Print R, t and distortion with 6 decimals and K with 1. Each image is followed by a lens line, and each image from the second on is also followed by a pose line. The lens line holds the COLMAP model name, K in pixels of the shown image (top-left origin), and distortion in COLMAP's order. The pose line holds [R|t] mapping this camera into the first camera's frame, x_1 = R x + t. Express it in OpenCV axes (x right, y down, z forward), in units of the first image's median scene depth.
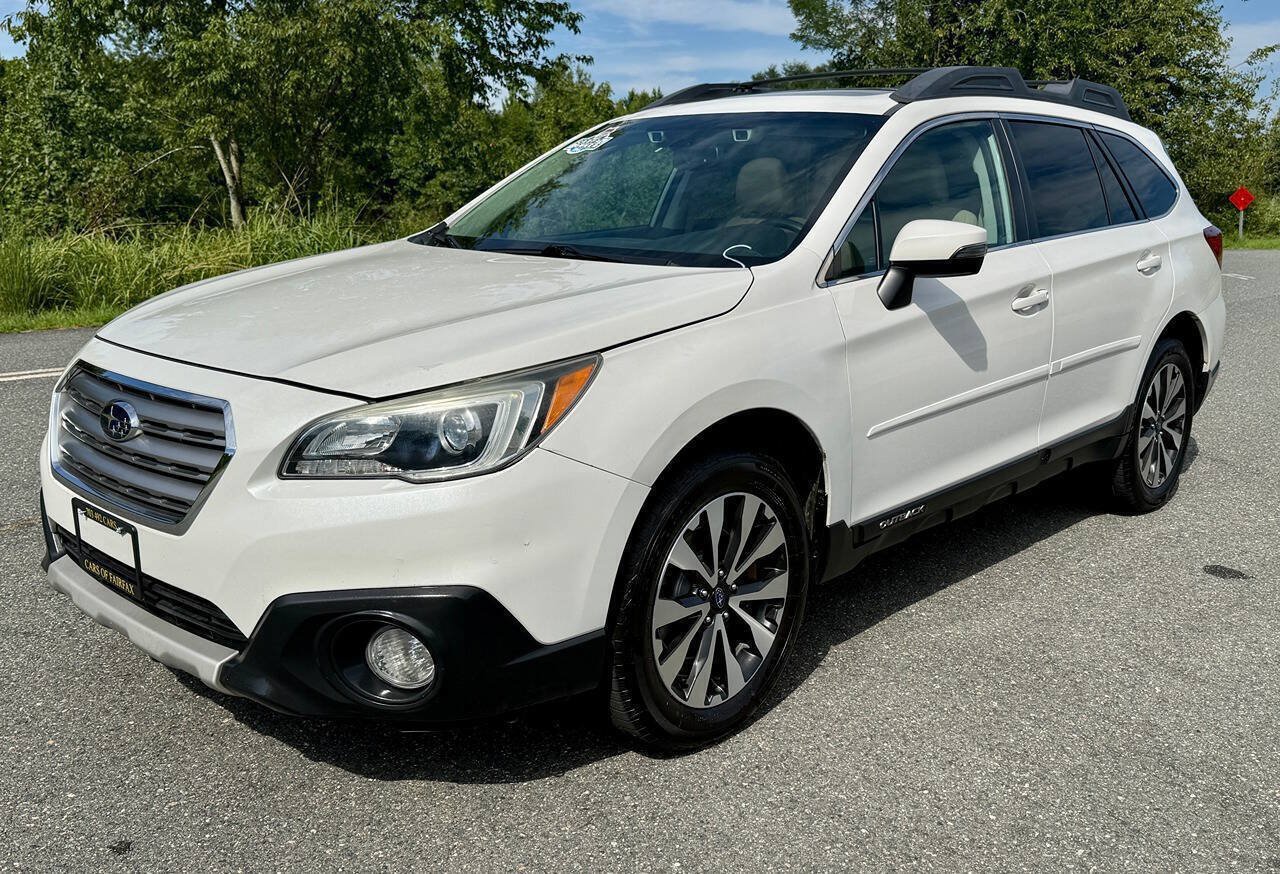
lens RADIAL K [[1020.2, 0, 636.6], [0, 1020.2, 381.4], [0, 0, 1]] dist [0.057468, -0.088129]
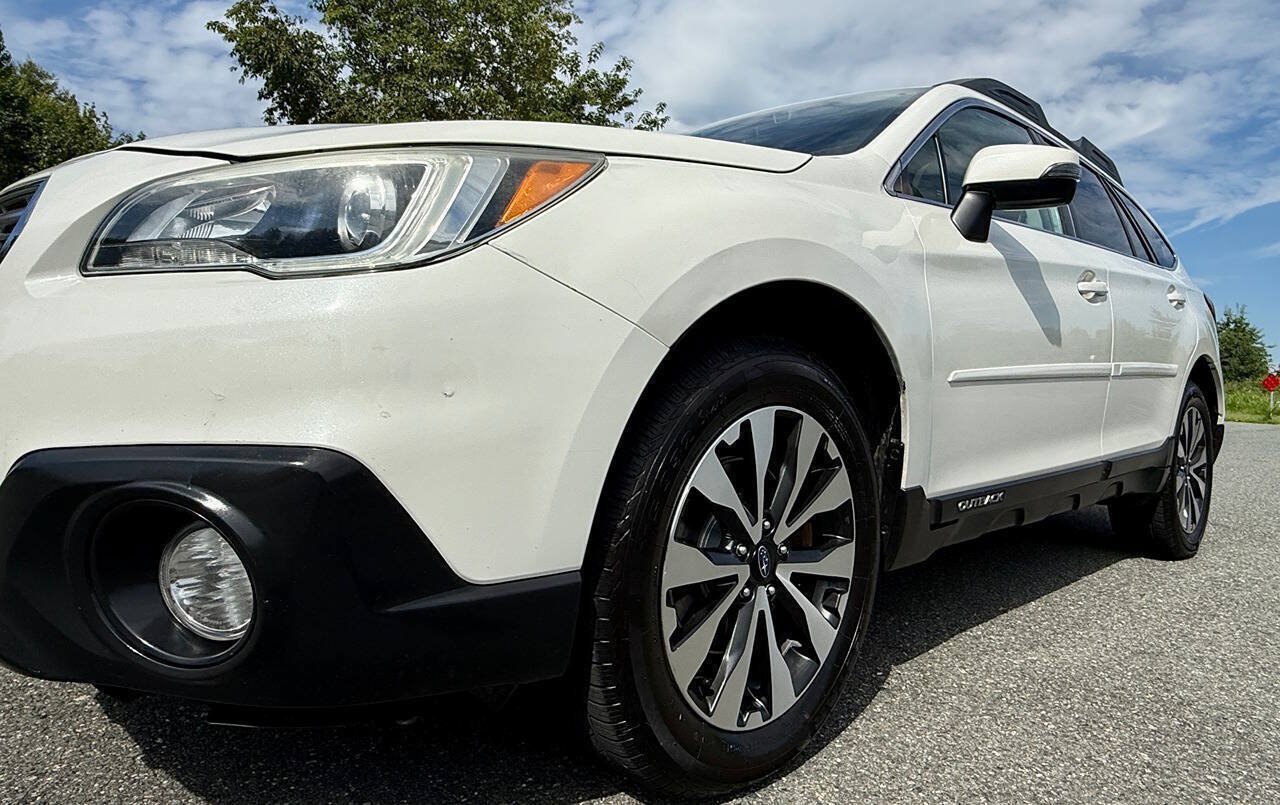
lens RADIAL K [[630.7, 0, 640.0], [0, 630.7, 402.5], [0, 0, 1]] dist [-0.014303, 0.000071]
pose [[0.997037, 0.043760, -0.063266, 0.018589], [-0.055334, 0.979311, -0.194649, 0.176962], [0.053440, 0.197573, 0.978831, 0.511492]]
